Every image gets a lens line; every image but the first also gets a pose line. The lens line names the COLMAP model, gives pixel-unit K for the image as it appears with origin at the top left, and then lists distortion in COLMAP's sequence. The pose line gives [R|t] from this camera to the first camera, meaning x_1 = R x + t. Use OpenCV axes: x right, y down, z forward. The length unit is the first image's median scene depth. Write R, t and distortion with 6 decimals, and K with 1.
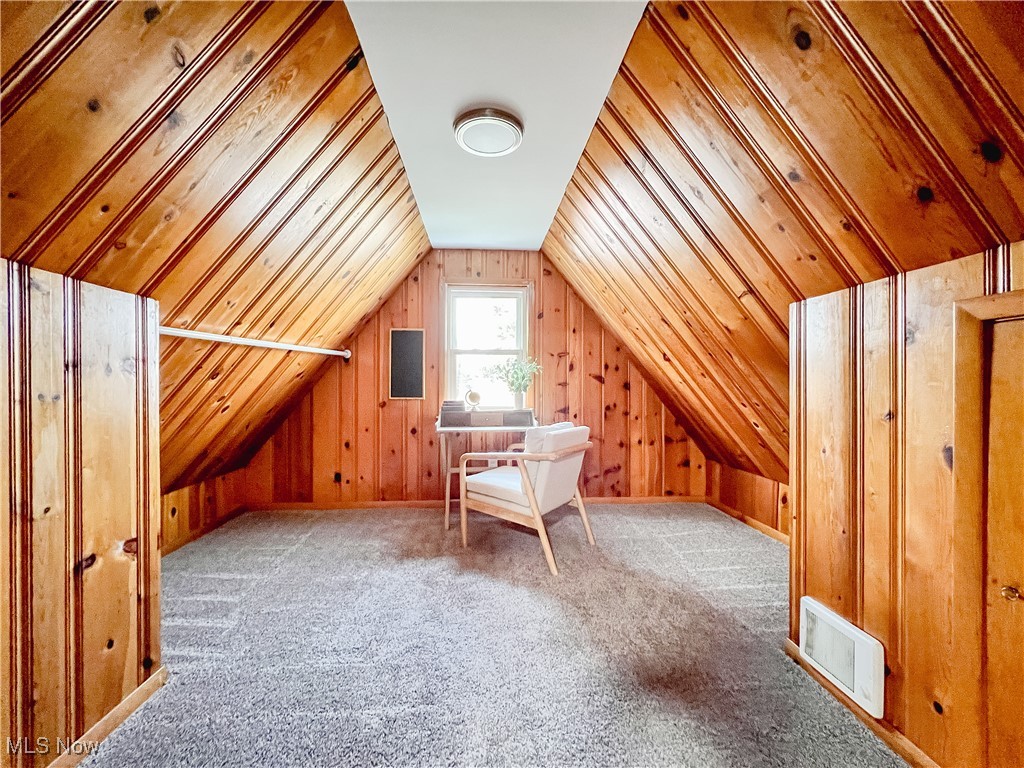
lens RADIAL K [[416.5, 0, 512.0], [0, 416.5, 384.0], [0, 0, 1]] dist [-0.000122, -0.000030]
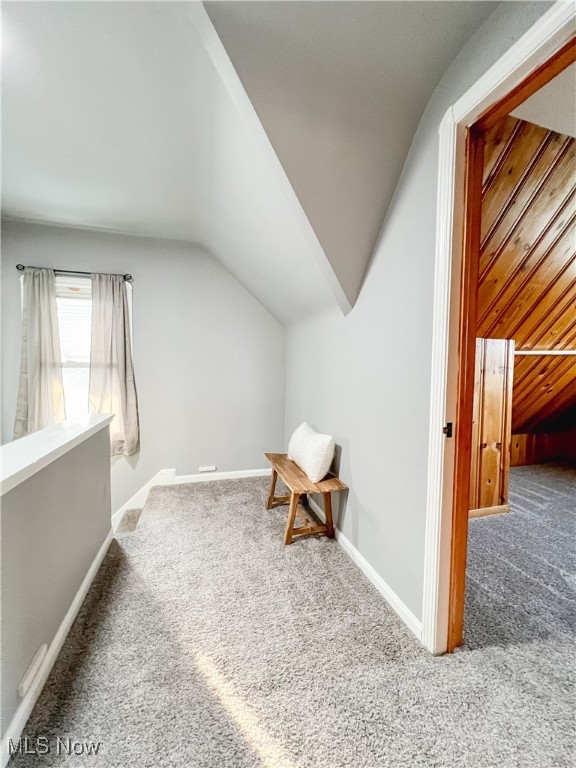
lens RADIAL K [[308.6, 0, 288.0], [0, 308.6, 384.0], [0, 0, 1]] dist [0.000347, 0.000084]
pose [[0.234815, 0.055204, -0.970471, 0.411215], [-0.009267, 0.998468, 0.054554, -0.042048], [0.971996, -0.003816, 0.234967, -0.483796]]
